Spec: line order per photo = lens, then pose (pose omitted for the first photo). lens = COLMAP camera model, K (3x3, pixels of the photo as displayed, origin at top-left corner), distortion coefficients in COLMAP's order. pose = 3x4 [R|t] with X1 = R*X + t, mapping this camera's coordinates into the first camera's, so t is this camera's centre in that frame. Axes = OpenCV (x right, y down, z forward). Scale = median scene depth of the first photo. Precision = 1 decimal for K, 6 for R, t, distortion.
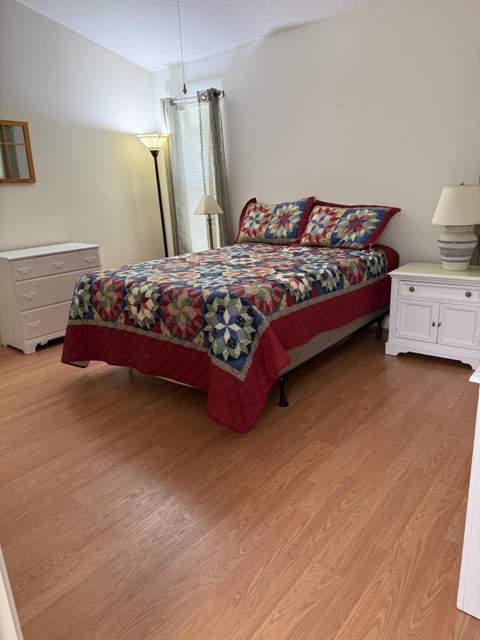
lens RADIAL K [[451.3, 0, 239.1], [0, 451.3, 319.2], [0, 0, 1]] dist [0.013046, 0.000808]
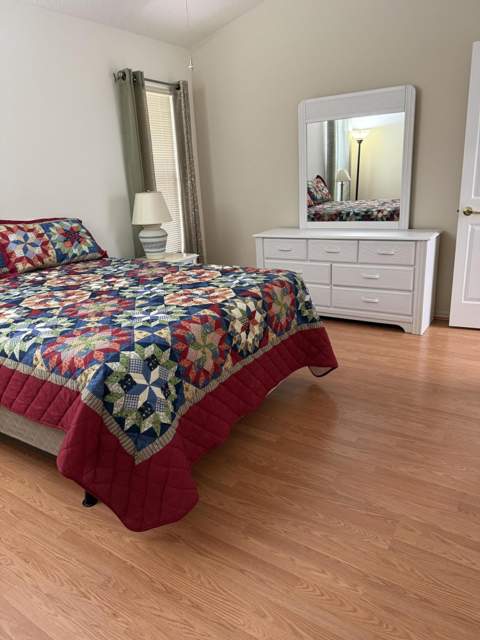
lens RADIAL K [[451.3, 0, 238.0], [0, 451.3, 320.6], [0, 0, 1]] dist [0.013046, 0.000808]
pose [[-0.094854, -0.258194, 0.961425, -0.956548], [0.340806, 0.898998, 0.275052, -0.257740], [-0.935336, 0.353749, 0.002721, 0.986750]]
